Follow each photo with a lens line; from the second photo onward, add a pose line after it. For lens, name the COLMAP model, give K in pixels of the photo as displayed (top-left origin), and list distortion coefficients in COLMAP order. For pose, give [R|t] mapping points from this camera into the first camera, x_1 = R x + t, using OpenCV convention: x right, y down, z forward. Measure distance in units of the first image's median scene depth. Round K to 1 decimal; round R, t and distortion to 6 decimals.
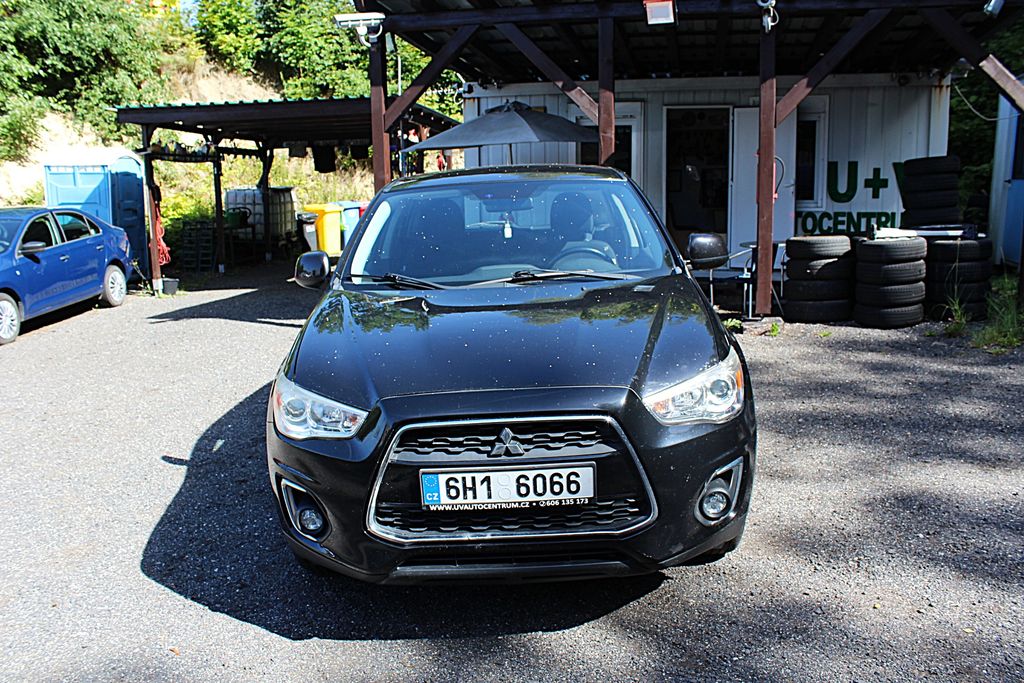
lens RADIAL K [[858.6, 0, 513.3], [0, 858.6, 345.7], [0, 0, 1]] dist [-0.158094, 0.135008]
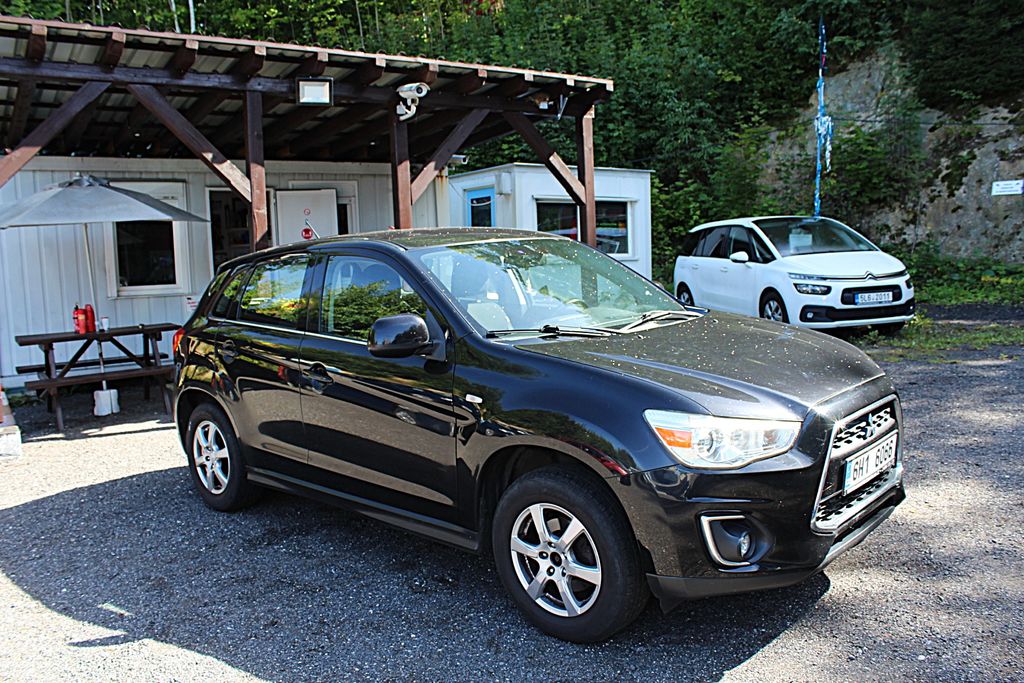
lens RADIAL K [[858.6, 0, 512.5], [0, 858.6, 345.3], [0, 0, 1]] dist [-0.158094, 0.135008]
pose [[0.681927, -0.082013, 0.726807, -0.412837], [0.162861, 0.985773, -0.041570, -0.012793], [-0.713058, 0.146717, 0.685582, 0.166885]]
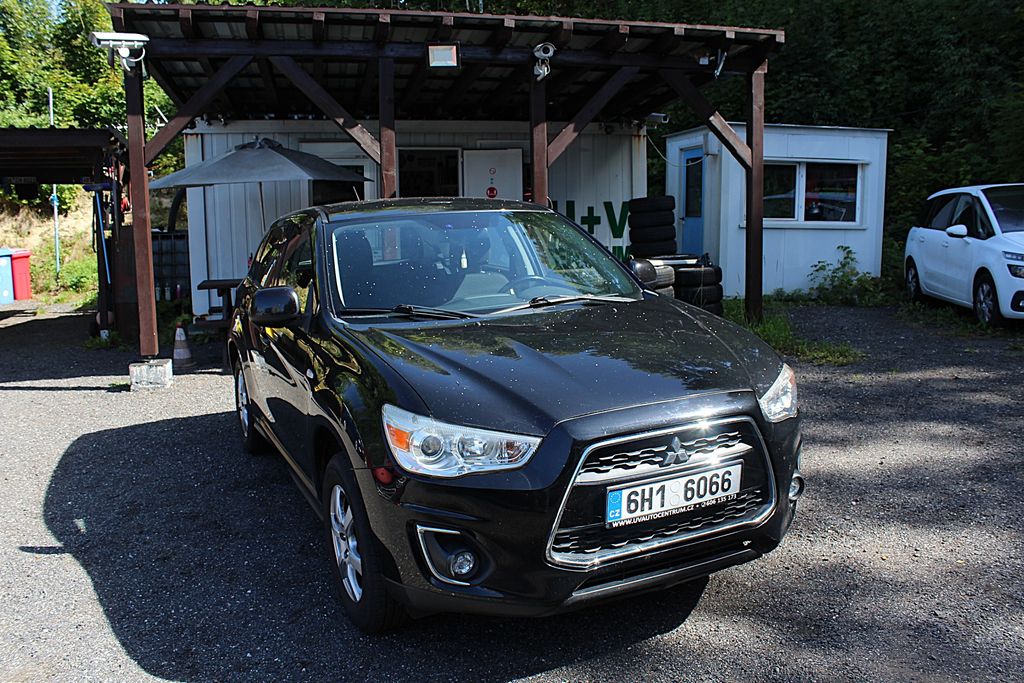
lens RADIAL K [[858.6, 0, 512.8], [0, 858.6, 348.3], [0, 0, 1]] dist [-0.158094, 0.135008]
pose [[0.901653, -0.058145, 0.428534, -0.206589], [0.078934, 0.996401, -0.030885, 0.001185], [-0.425196, 0.061674, 0.902998, 0.042449]]
